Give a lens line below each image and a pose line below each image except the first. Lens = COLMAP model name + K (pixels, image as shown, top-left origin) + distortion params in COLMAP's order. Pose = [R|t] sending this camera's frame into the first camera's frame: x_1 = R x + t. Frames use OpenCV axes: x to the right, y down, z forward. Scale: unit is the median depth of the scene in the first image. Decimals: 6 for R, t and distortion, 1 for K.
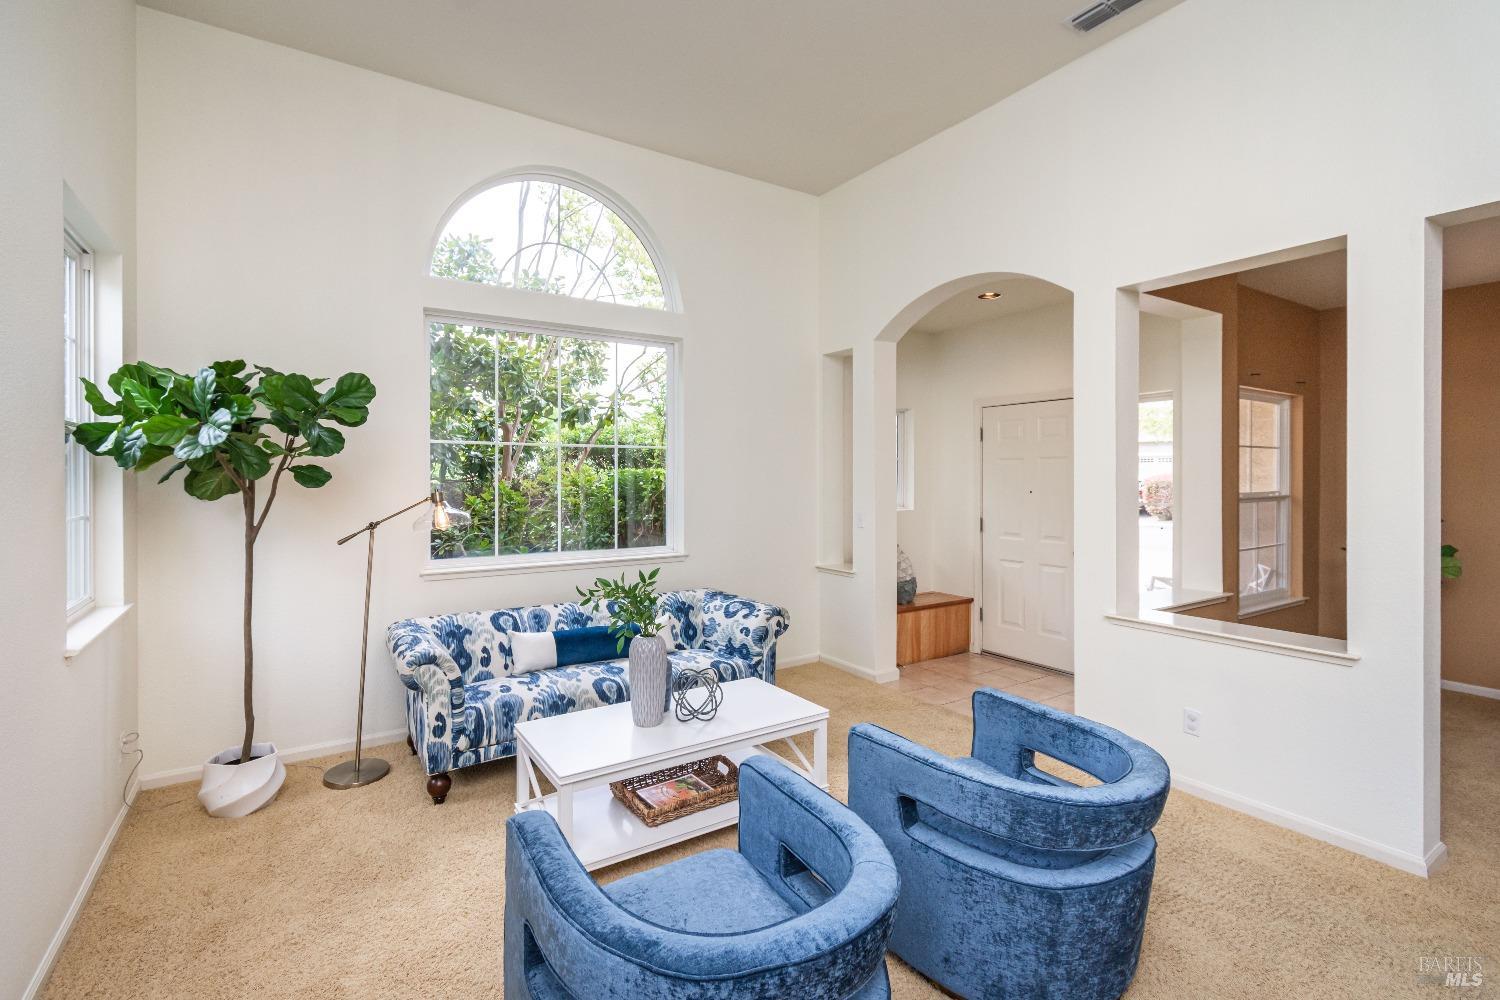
lens RADIAL K [[679.3, 0, 717.5], [0, 679.3, 481.6], [0, 0, 1]] dist [0.006825, -0.000285]
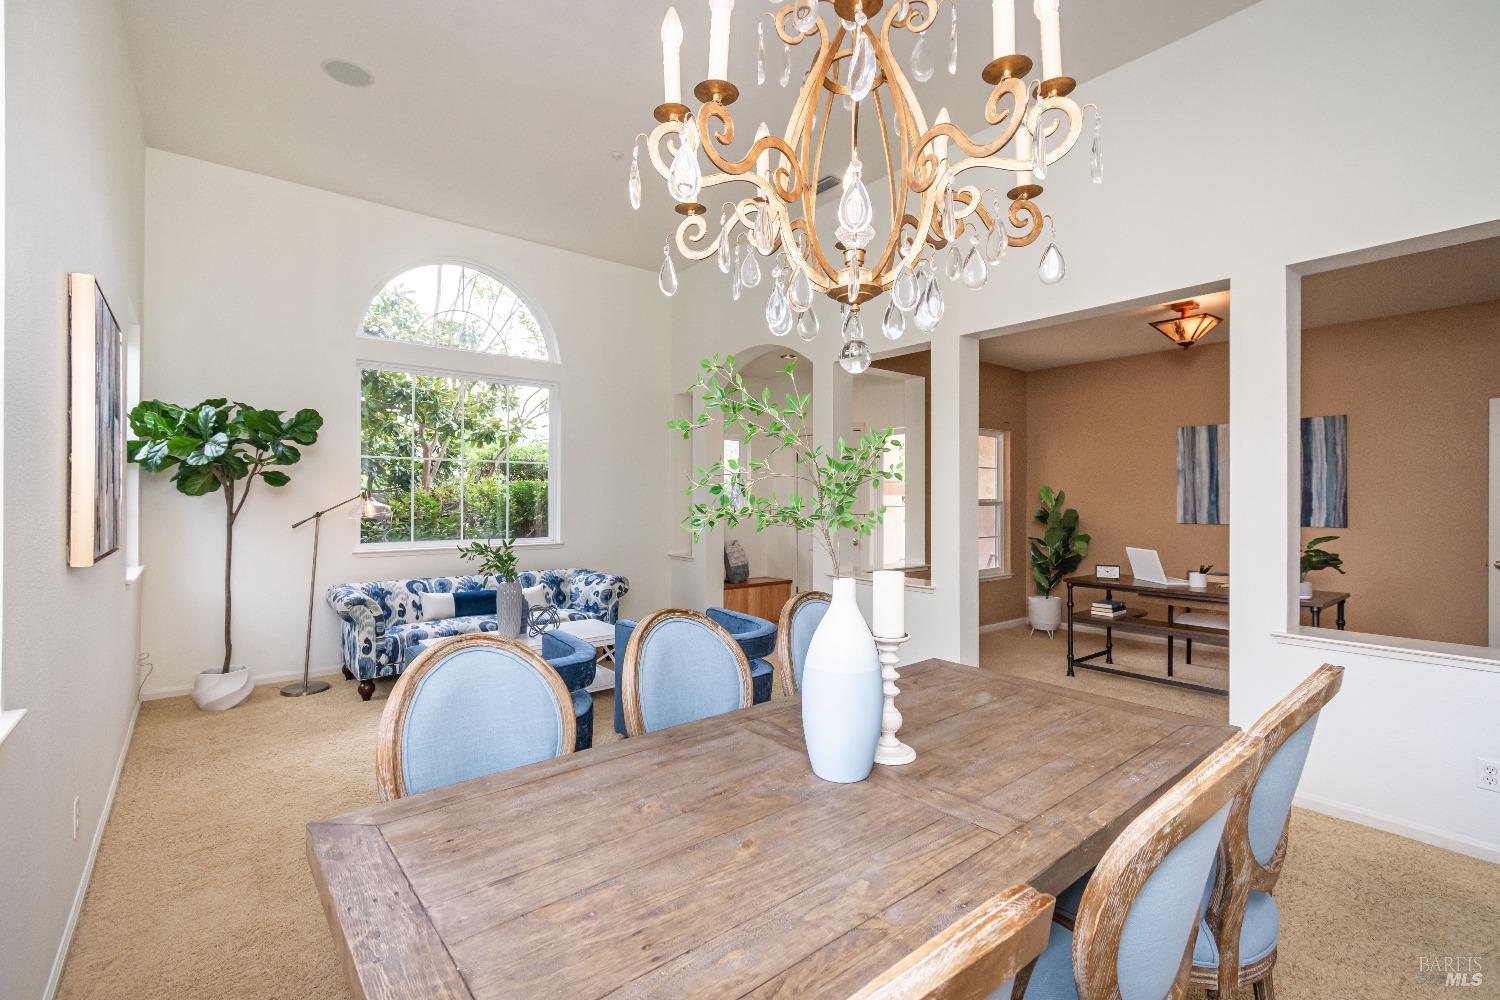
lens RADIAL K [[679.3, 0, 739.1], [0, 679.3, 497.2], [0, 0, 1]] dist [0.006825, -0.000285]
pose [[0.993441, 0.004568, 0.114251, 0.174616], [-0.003704, 0.999963, -0.007774, 0.030687], [-0.114283, 0.007300, 0.993421, -0.440304]]
